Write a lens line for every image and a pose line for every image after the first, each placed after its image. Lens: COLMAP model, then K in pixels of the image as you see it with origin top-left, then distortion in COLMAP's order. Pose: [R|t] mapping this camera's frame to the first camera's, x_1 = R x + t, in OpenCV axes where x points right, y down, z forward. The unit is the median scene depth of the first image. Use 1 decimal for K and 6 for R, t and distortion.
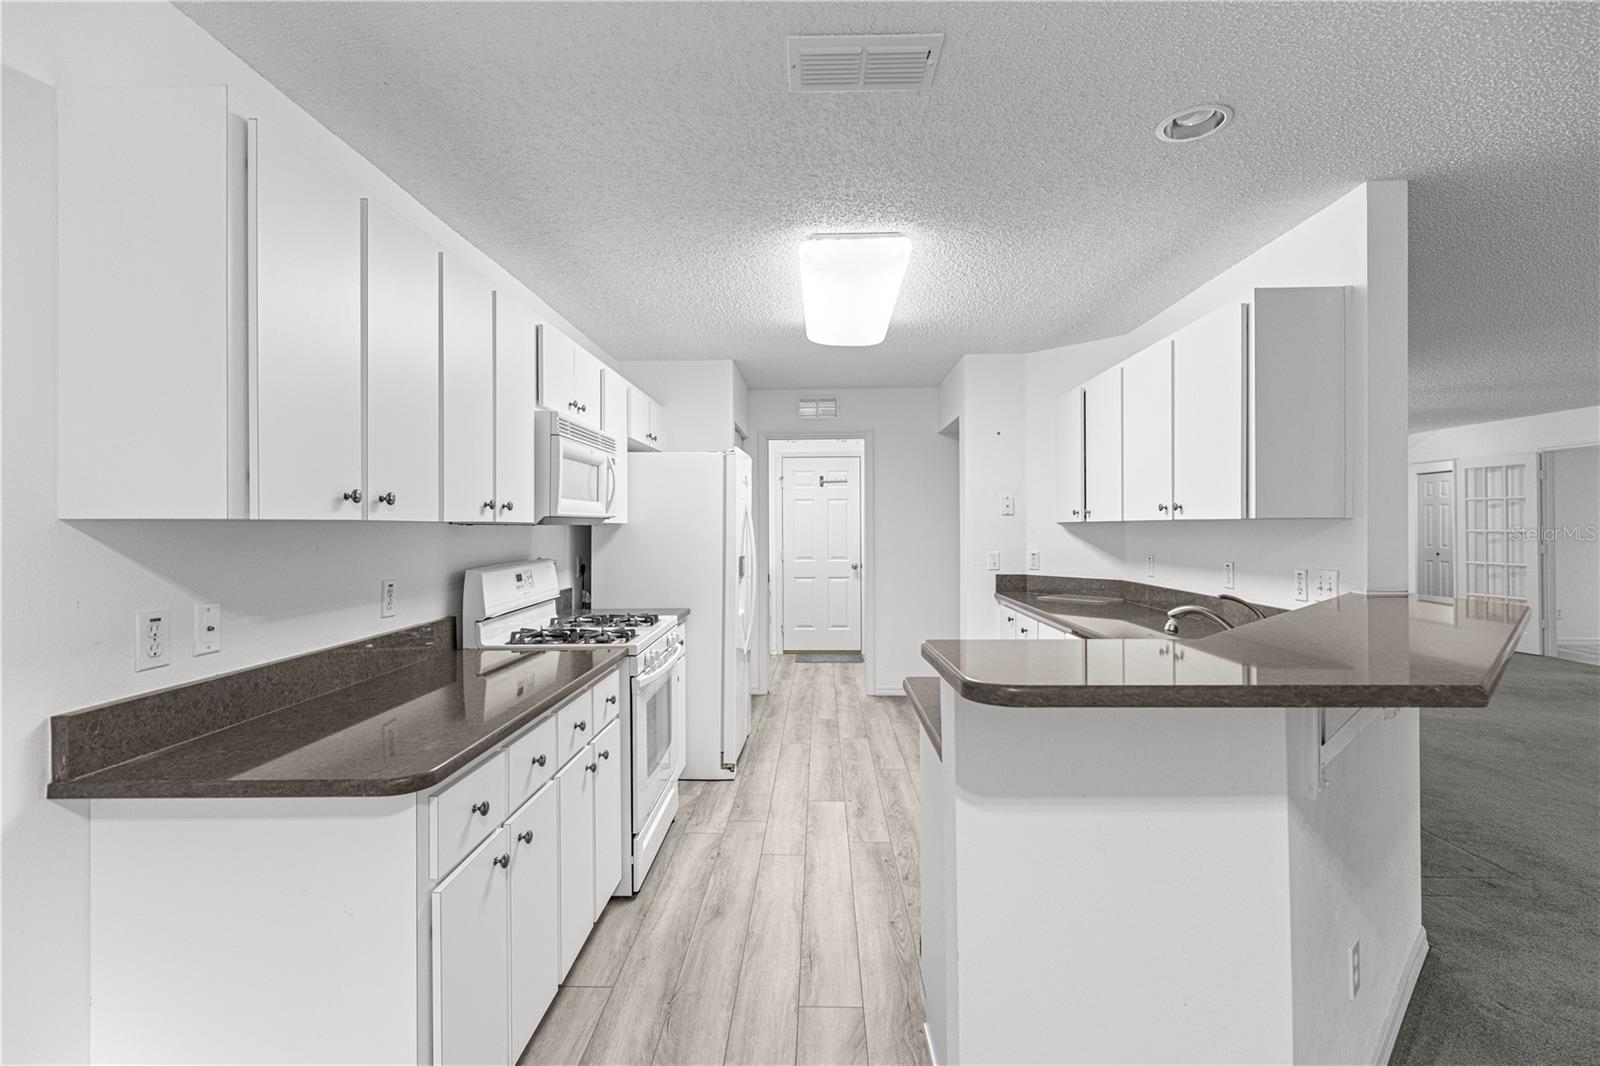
lens RADIAL K [[733.6, 0, 797.0], [0, 733.6, 519.7], [0, 0, 1]] dist [0.005996, 0.000396]
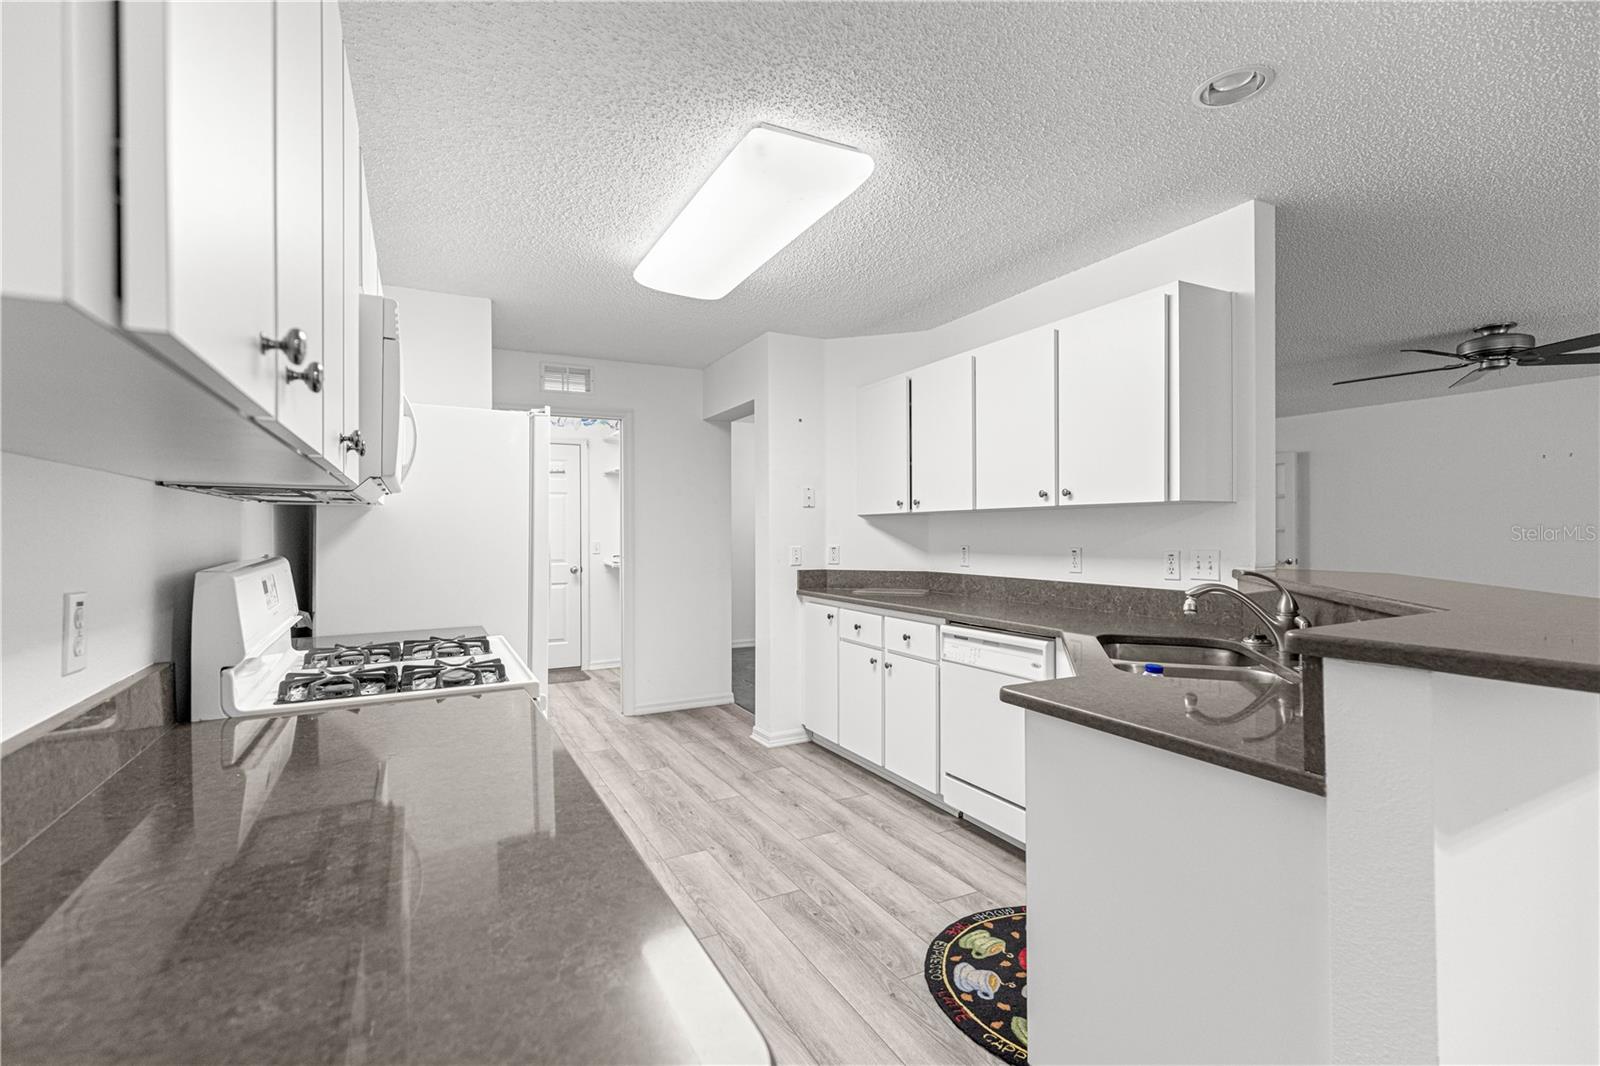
lens RADIAL K [[729.8, 0, 795.7], [0, 729.8, 526.2], [0, 0, 1]] dist [0.007321, -0.000585]
pose [[0.872925, 0.003586, 0.487841, -0.216960], [-0.003164, 0.999994, -0.001688, 0.022728], [-0.487844, -0.000070, 0.872931, 0.216247]]
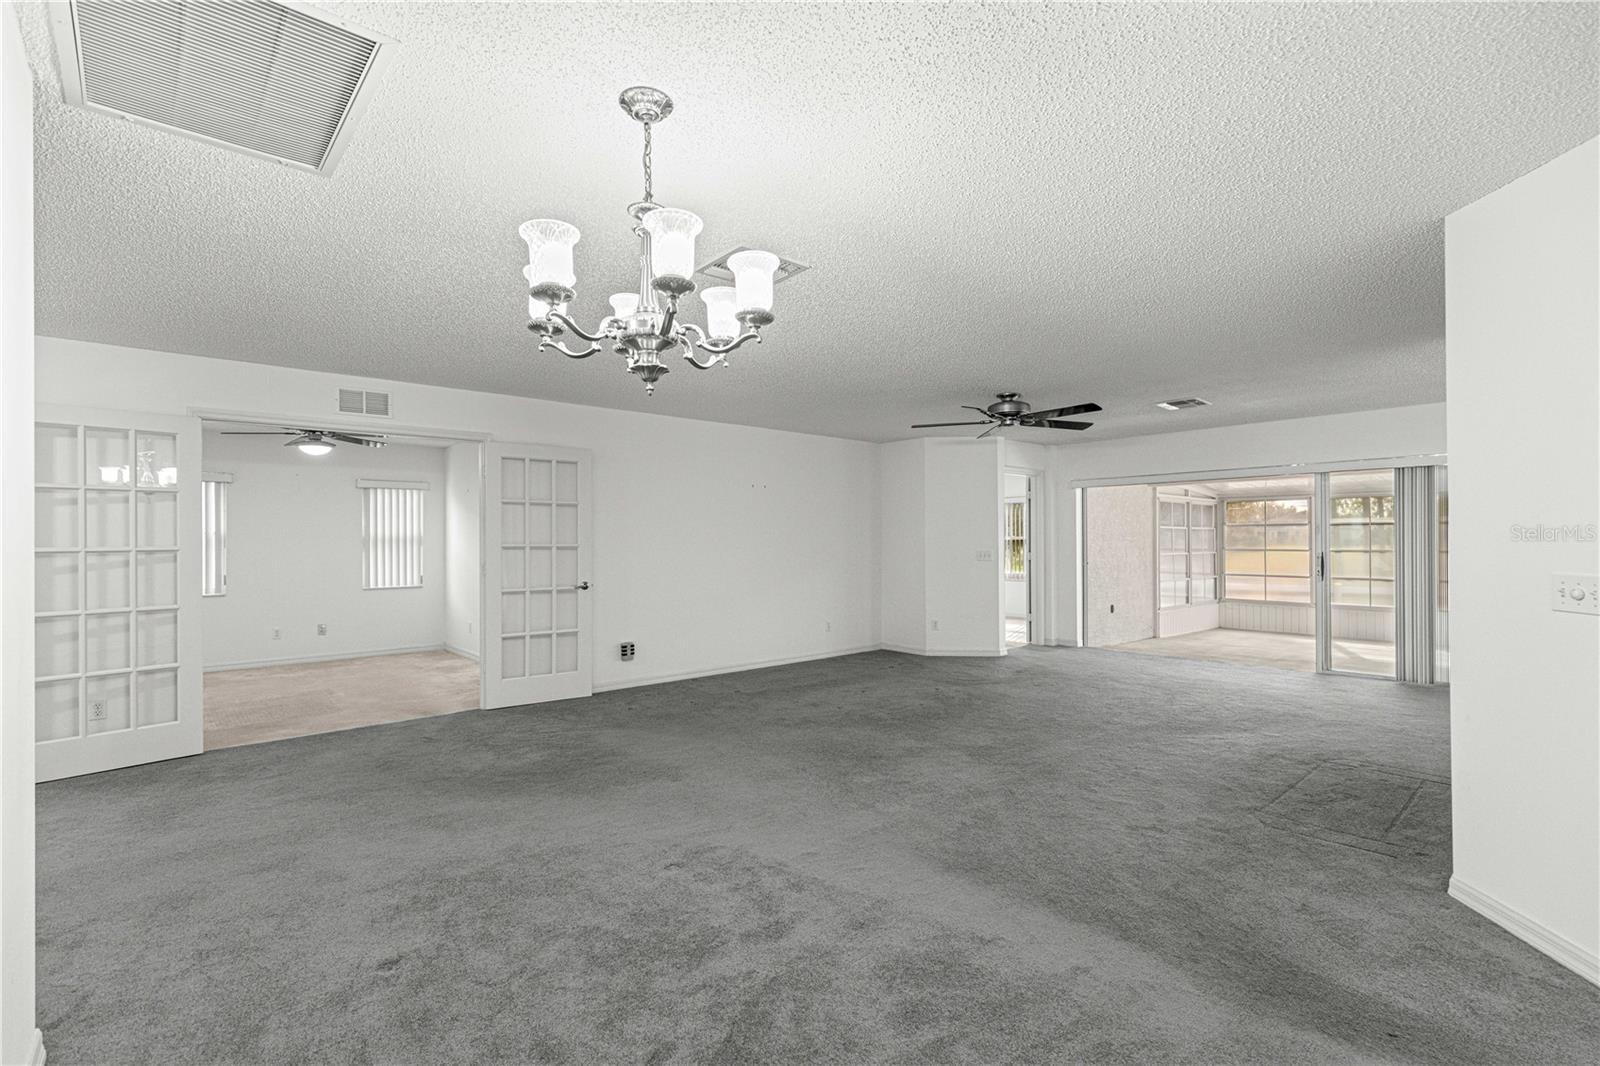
lens RADIAL K [[724.1, 0, 797.3], [0, 724.1, 538.4], [0, 0, 1]] dist [0.006417, -0.000304]
pose [[-0.685385, 0.007217, 0.728146, 0.430205], [0.001151, 0.999960, -0.008827, 0.024582], [-0.728180, -0.005212, -0.685366, 1.914347]]
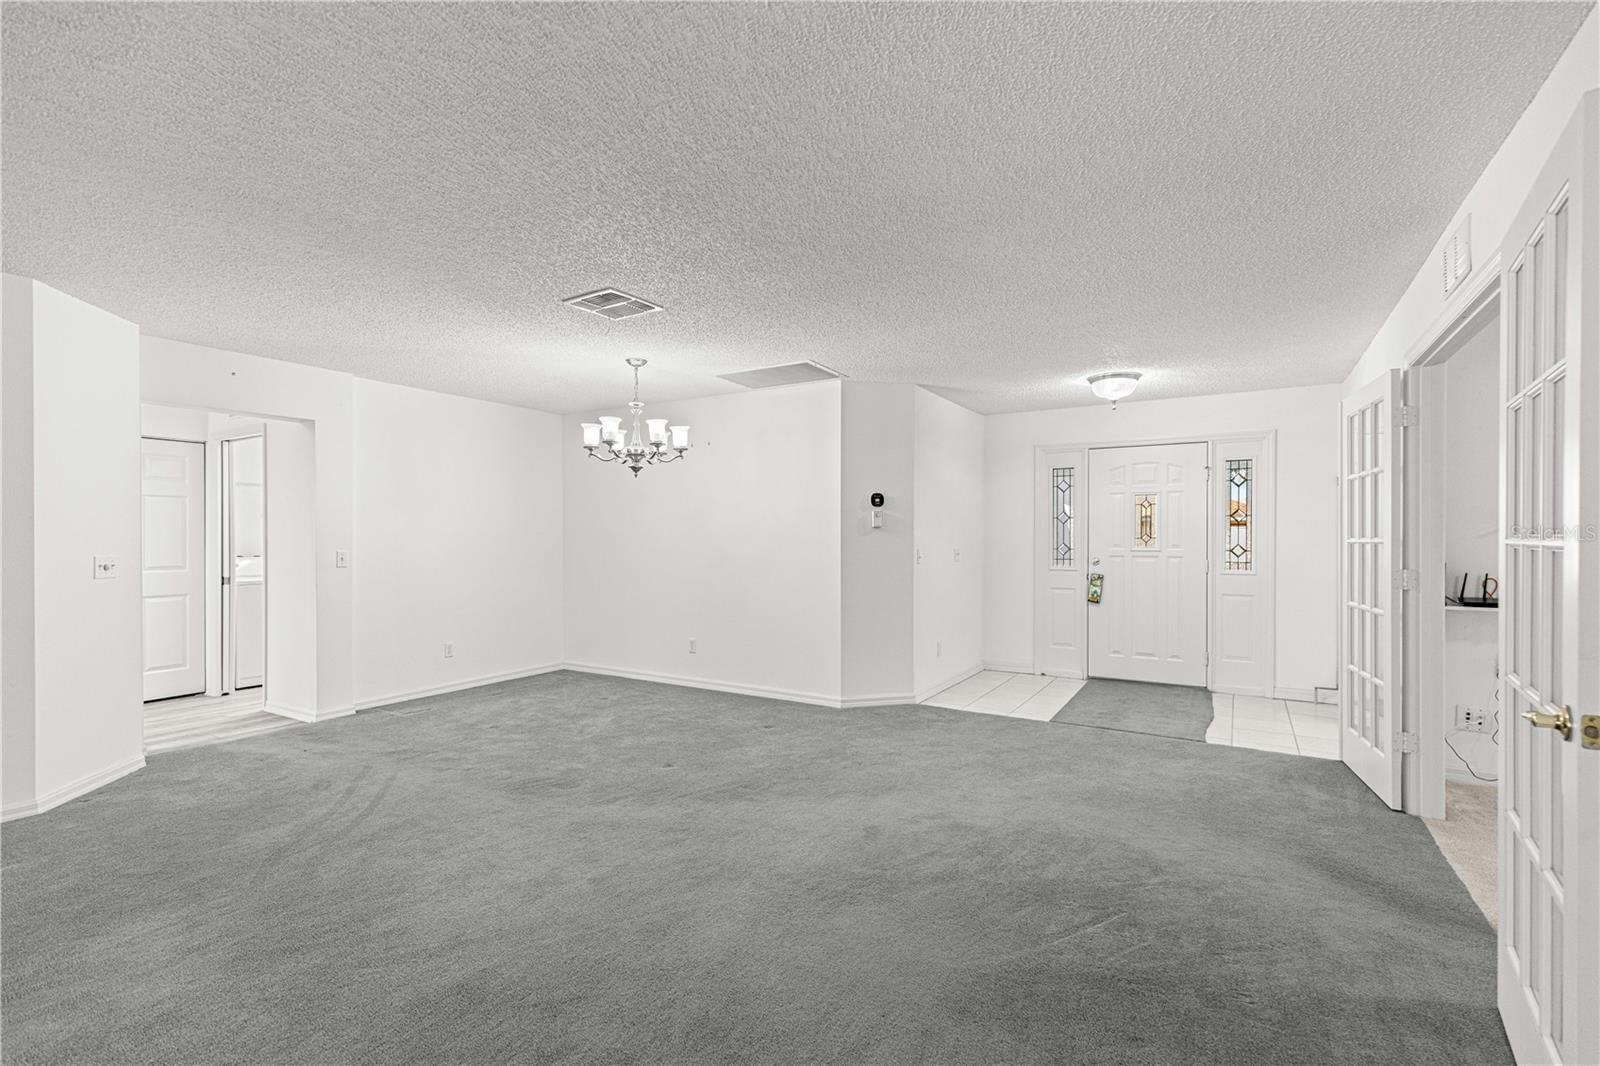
lens RADIAL K [[723.0, 0, 794.7], [0, 723.0, 544.5], [0, 0, 1]] dist [0.007055, -0.000613]
pose [[0.867761, 0.006907, -0.496933, 1.645602], [0.001127, 0.999873, 0.015866, 0.018987], [0.496980, -0.014327, 0.867644, 0.767502]]
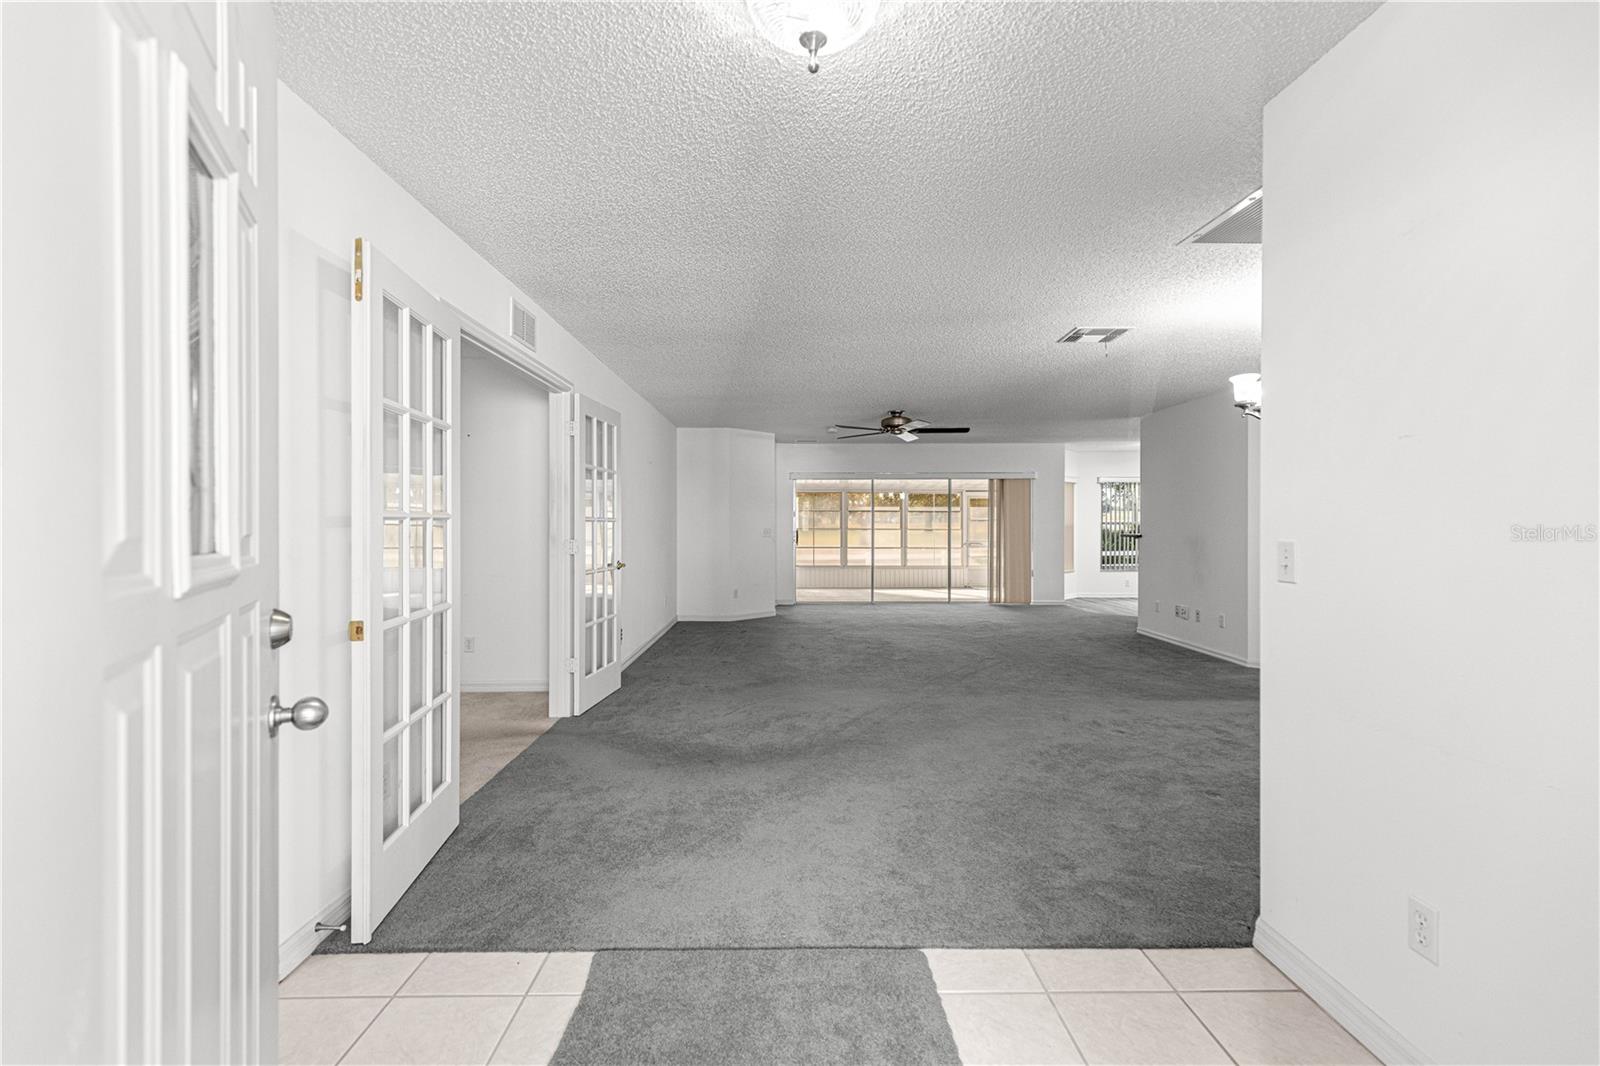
lens RADIAL K [[729.8, 0, 795.7], [0, 729.8, 526.2], [0, 0, 1]] dist [0.007321, -0.000585]
pose [[-0.999011, 0.000312, -0.044466, 1.525037], [0.000403, 0.999998, -0.002036, 0.038797], [0.044465, -0.002052, -0.999009, 2.553021]]
